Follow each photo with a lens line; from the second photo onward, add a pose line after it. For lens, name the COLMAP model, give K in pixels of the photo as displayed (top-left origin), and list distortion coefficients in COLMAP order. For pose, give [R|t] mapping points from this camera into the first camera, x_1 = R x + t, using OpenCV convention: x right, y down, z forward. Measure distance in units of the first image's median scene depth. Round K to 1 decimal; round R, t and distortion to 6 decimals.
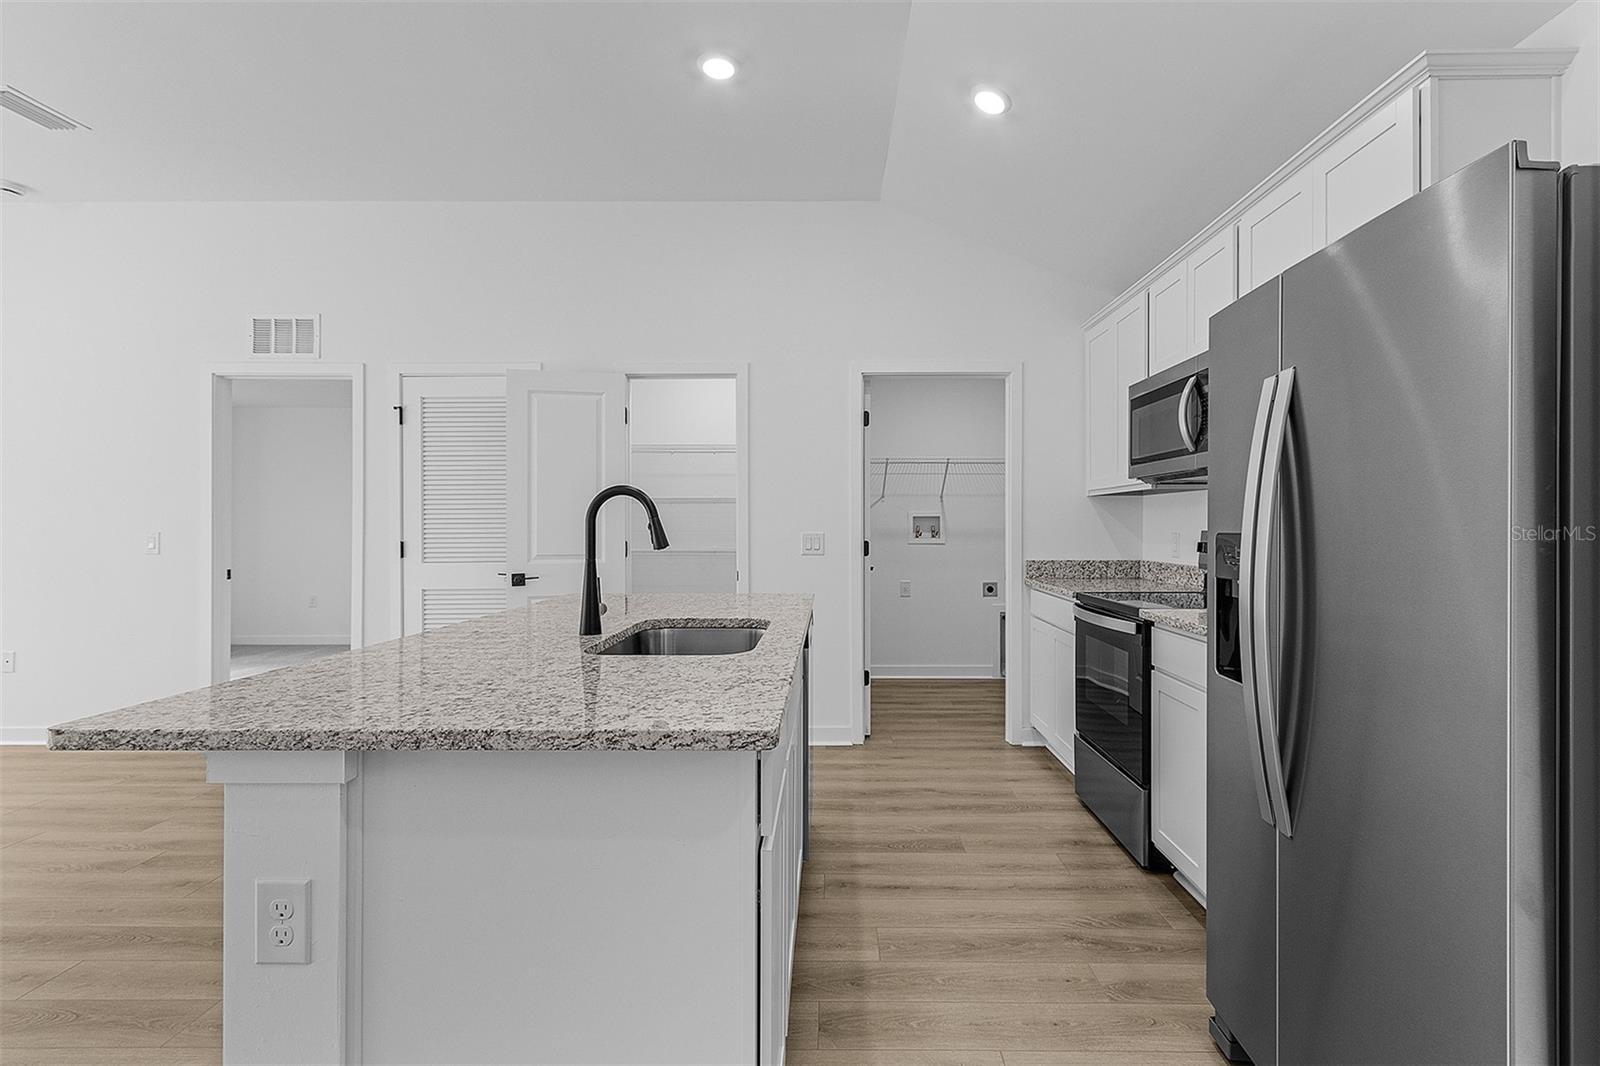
lens RADIAL K [[738.6, 0, 800.5], [0, 738.6, 535.1], [0, 0, 1]] dist [0.004389, 0.000798]
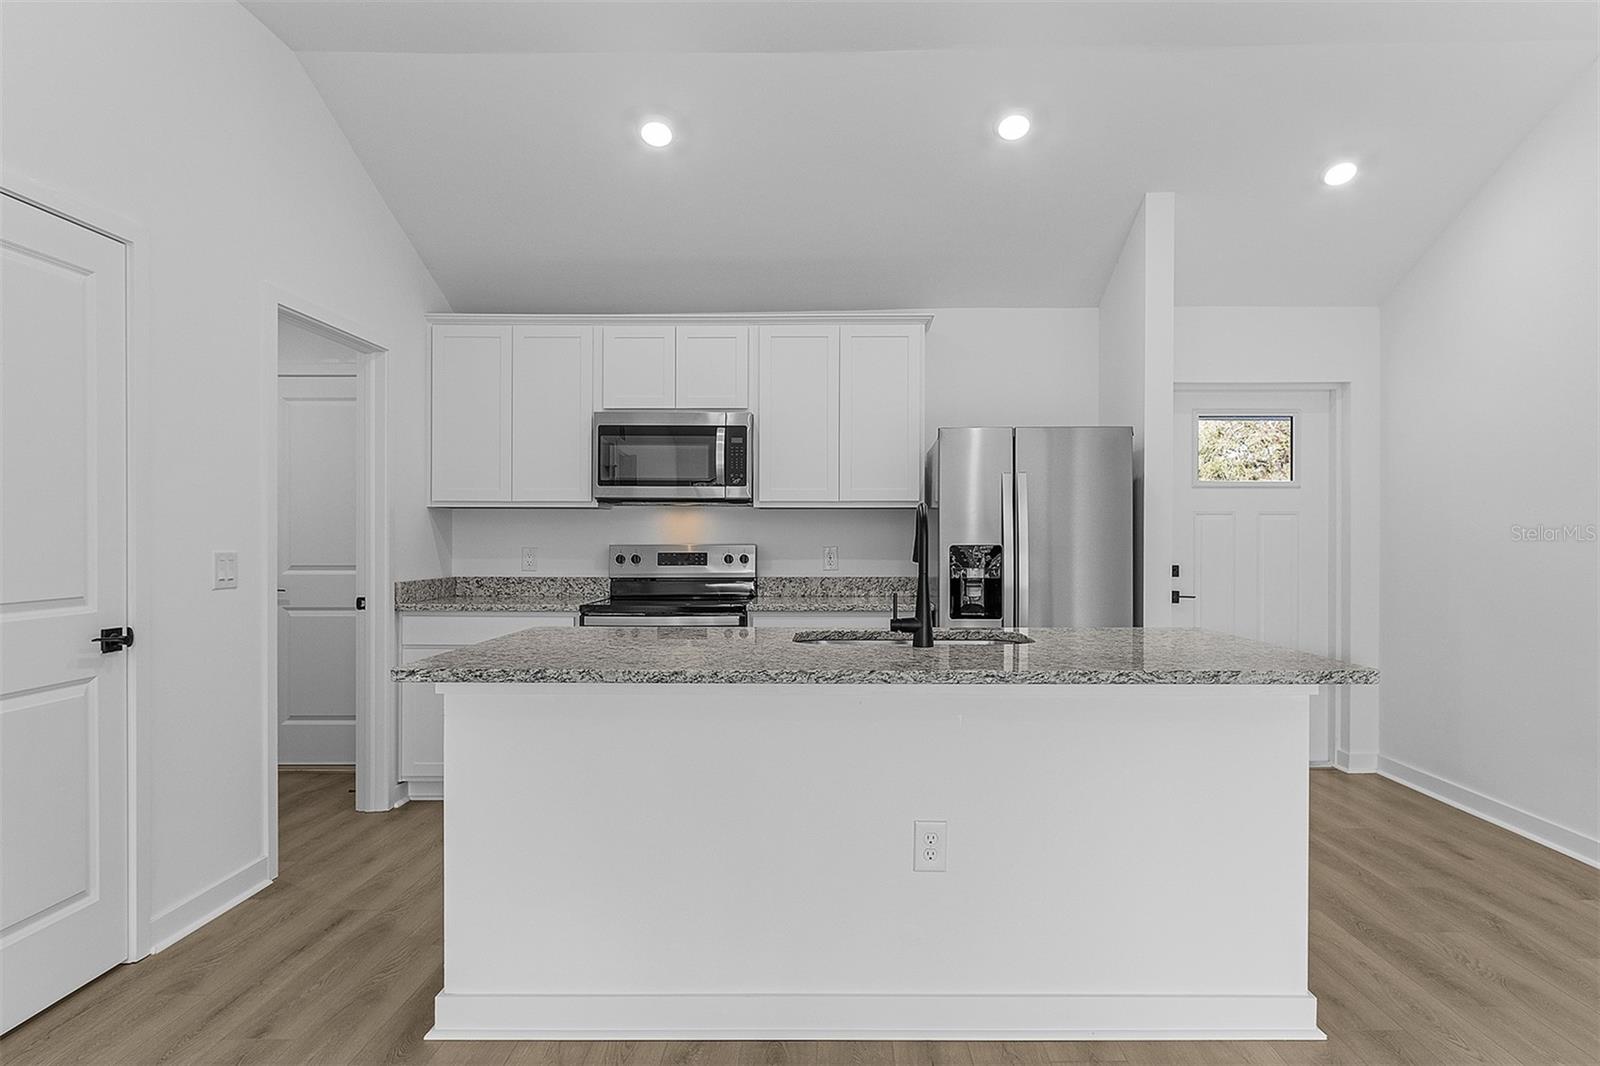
lens RADIAL K [[956.5, 0, 816.7], [0, 956.5, 562.8], [0, 0, 1]] dist [0.015136, -0.000202]
pose [[0.006962, -0.020324, 0.999769, -0.794411], [-0.001484, 0.999792, 0.020335, -0.011036], [-0.999975, -0.001625, 0.006931, 0.549707]]
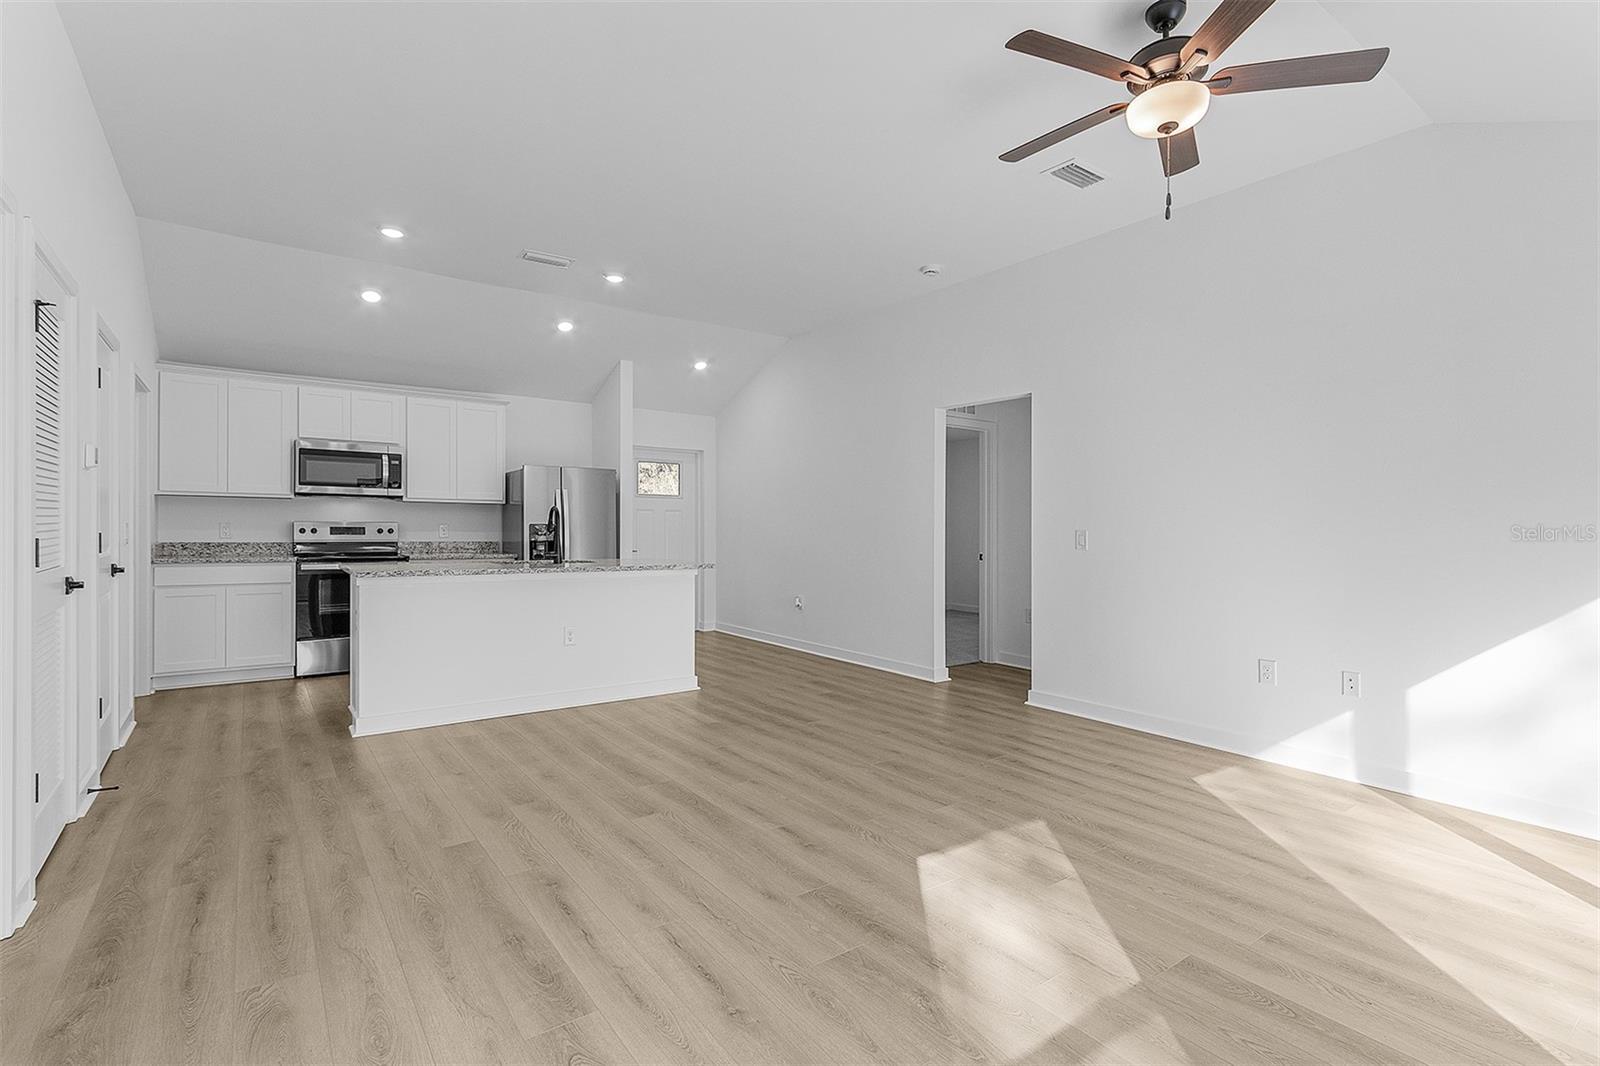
lens RADIAL K [[738.6, 0, 807.1], [0, 738.6, 532.8], [0, 0, 1]] dist [0.004389, 0.000798]
pose [[-0.600080, -0.011473, 0.799858, -1.281507], [-0.010202, 0.999926, 0.006688, -0.007480], [-0.799875, -0.004147, -0.600153, 0.827133]]
